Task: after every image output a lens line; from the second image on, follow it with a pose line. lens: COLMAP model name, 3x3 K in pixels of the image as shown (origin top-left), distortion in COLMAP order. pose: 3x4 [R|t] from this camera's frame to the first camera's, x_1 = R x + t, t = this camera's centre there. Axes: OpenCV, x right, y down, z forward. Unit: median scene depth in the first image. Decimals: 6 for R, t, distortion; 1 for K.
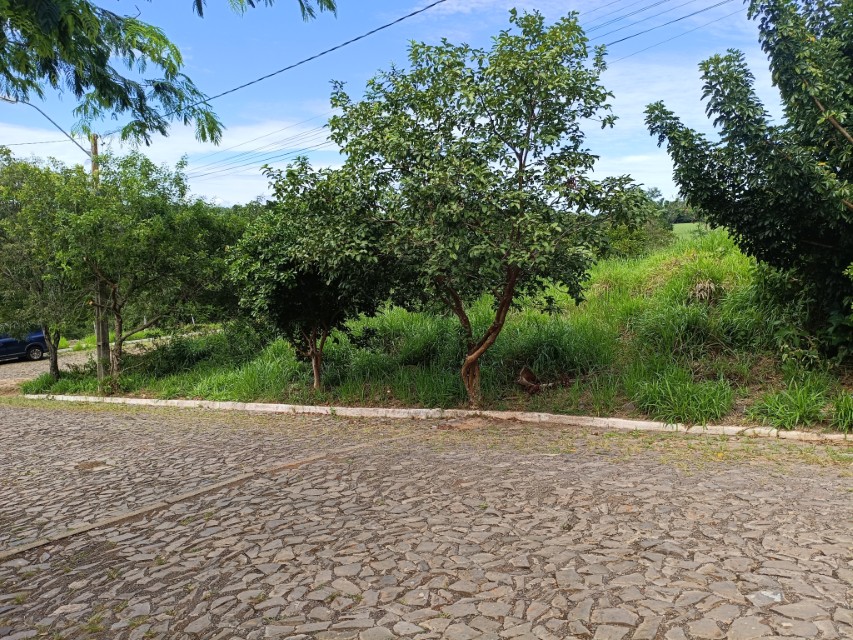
lens RADIAL K [[667.8, 0, 426.7], [0, 667.8, 314.6], [0, 0, 1]] dist [0.011176, -0.032196]
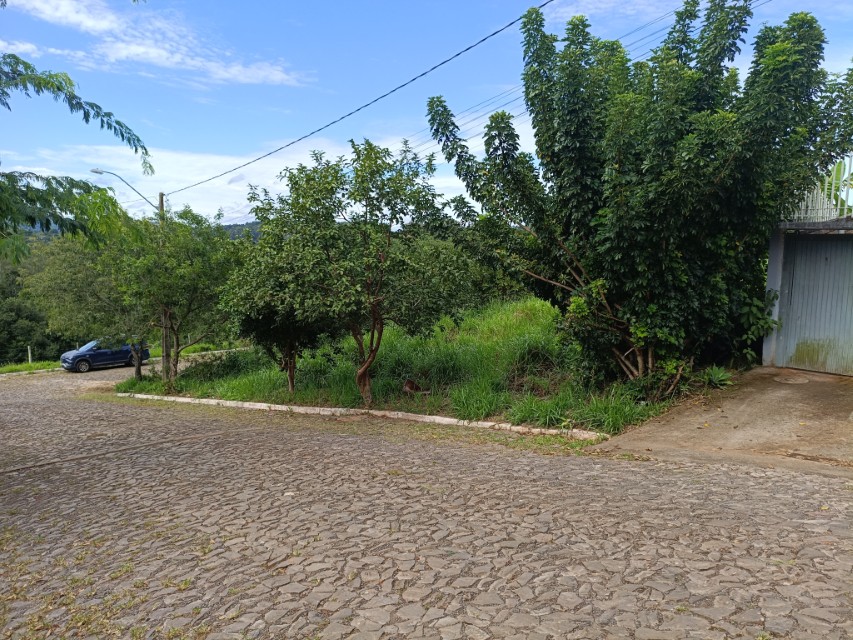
lens RADIAL K [[667.8, 0, 426.0], [0, 667.8, 325.1], [0, 0, 1]] dist [0.011176, -0.032196]
pose [[0.985570, 0.009608, -0.168994, 0.338013], [-0.010096, 0.999947, -0.002028, -0.024096], [0.168966, 0.003704, 0.985615, -0.274670]]
